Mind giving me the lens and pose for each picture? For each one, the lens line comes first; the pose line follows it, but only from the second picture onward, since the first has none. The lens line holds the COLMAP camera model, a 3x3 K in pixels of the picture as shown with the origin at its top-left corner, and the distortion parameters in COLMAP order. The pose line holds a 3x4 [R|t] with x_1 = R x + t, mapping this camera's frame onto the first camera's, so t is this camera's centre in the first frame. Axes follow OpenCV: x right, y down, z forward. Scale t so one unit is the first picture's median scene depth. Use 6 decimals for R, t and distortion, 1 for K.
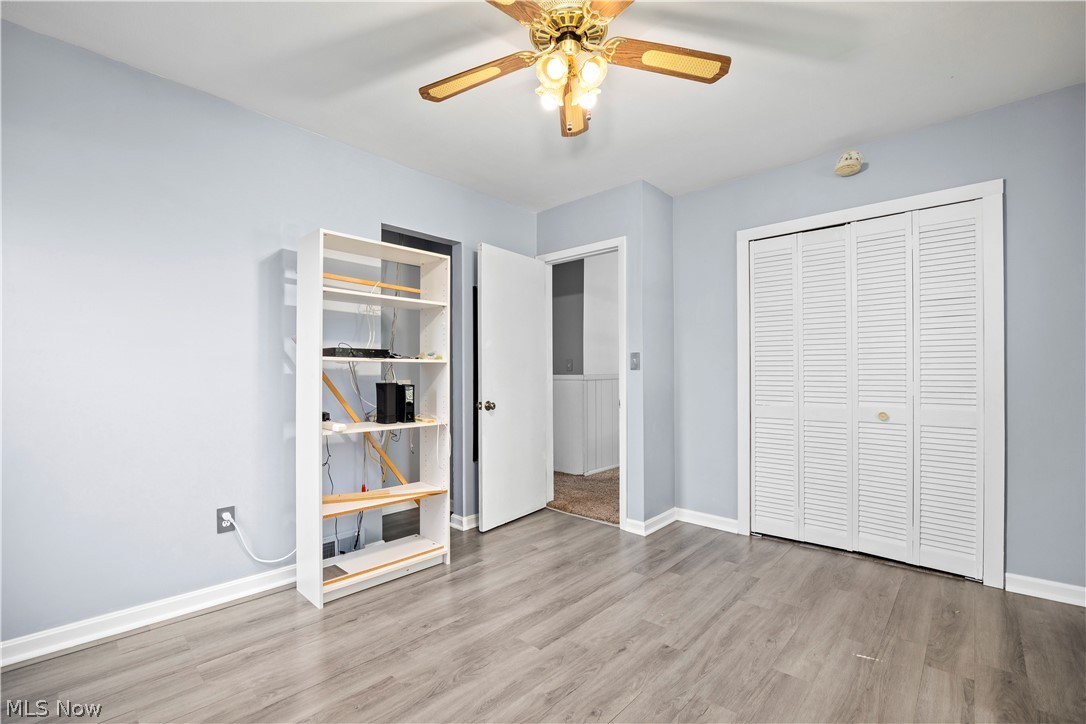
lens RADIAL K [[478.5, 0, 544.7], [0, 478.5, 369.4], [0, 0, 1]] dist [-0.011408, -0.000112]
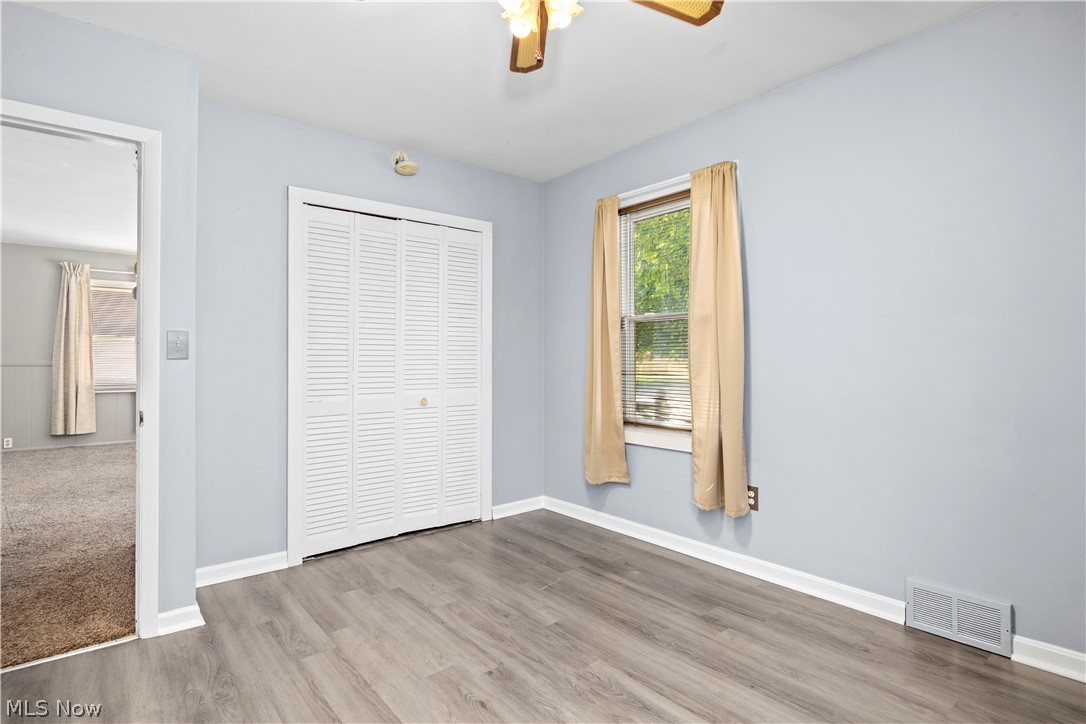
lens RADIAL K [[559.8, 0, 545.0], [0, 559.8, 353.3], [0, 0, 1]] dist [0.000042, -0.000343]
pose [[0.131962, 0.014074, 0.991155, -0.576539], [-0.001664, 0.999901, -0.013977, 0.002593], [-0.991253, 0.000195, 0.131973, 0.570341]]
